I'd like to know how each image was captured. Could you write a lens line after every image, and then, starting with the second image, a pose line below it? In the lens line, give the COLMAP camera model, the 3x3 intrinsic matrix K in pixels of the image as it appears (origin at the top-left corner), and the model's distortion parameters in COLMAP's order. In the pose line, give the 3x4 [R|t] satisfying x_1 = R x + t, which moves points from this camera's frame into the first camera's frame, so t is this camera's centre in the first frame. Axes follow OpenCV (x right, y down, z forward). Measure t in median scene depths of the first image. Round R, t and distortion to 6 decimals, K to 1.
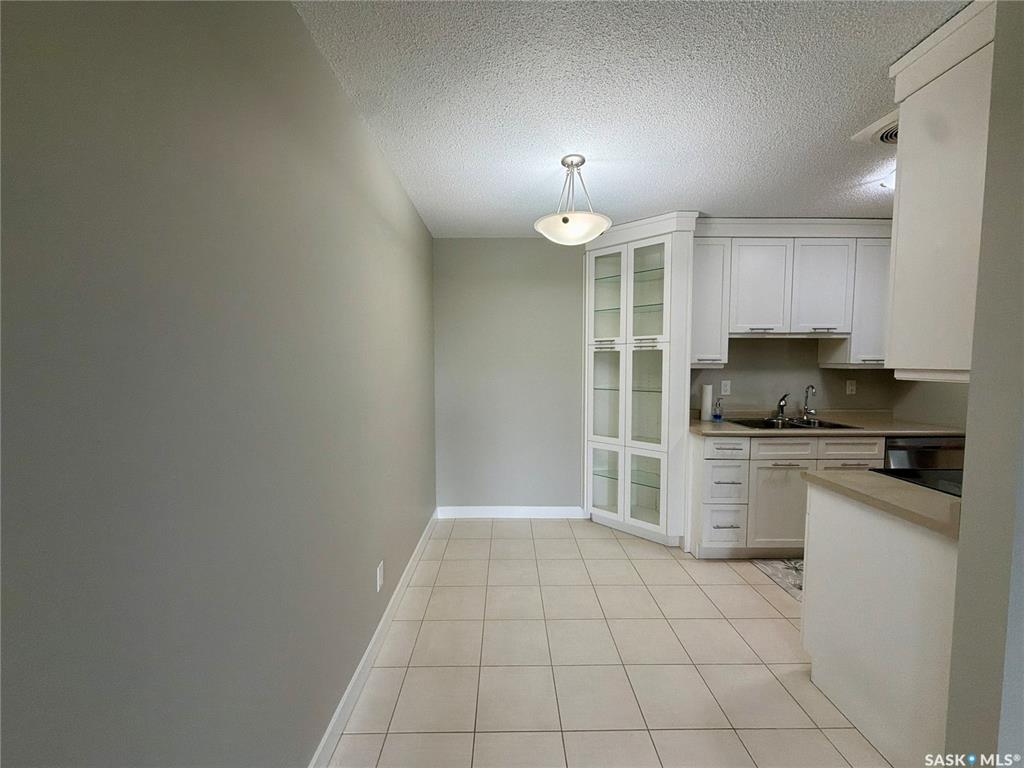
lens RADIAL K [[412.6, 0, 510.9], [0, 412.6, 385.9], [0, 0, 1]] dist [0.002874, 0.000254]
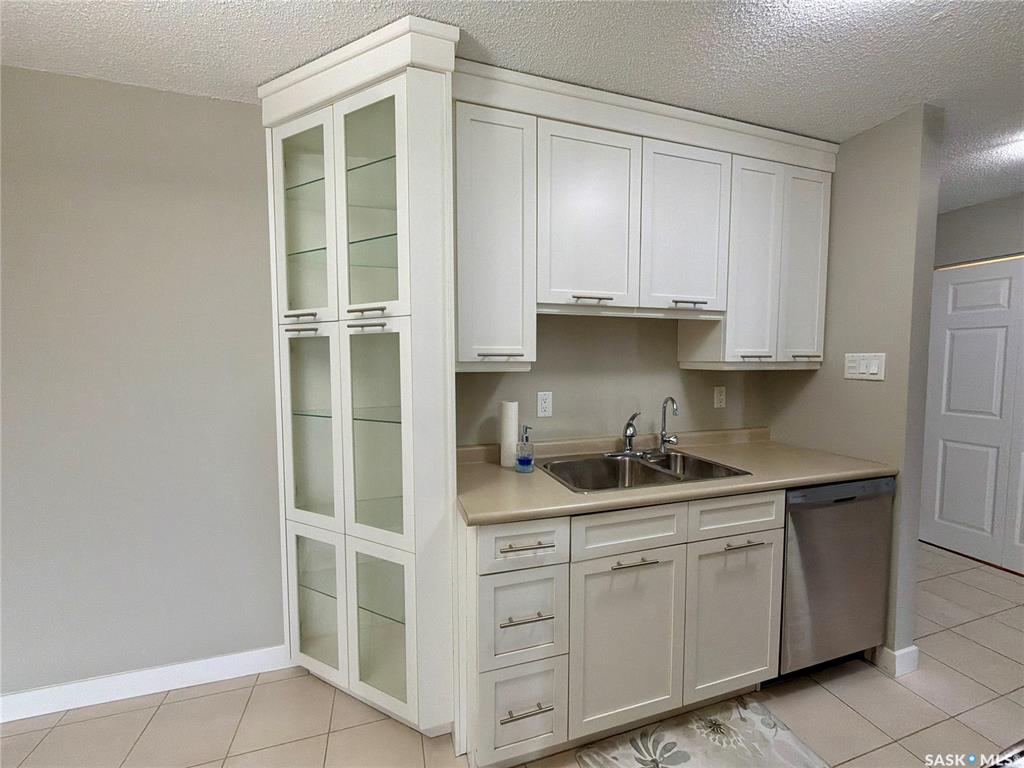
lens RADIAL K [[407.6, 0, 513.4], [0, 407.6, 384.9], [0, 0, 1]] dist [0.002197, 0.000211]
pose [[0.958186, -0.017649, 0.285603, 0.348224], [0.017676, 0.999841, 0.002486, -0.027194], [-0.285601, 0.002666, 0.958345, 0.512435]]
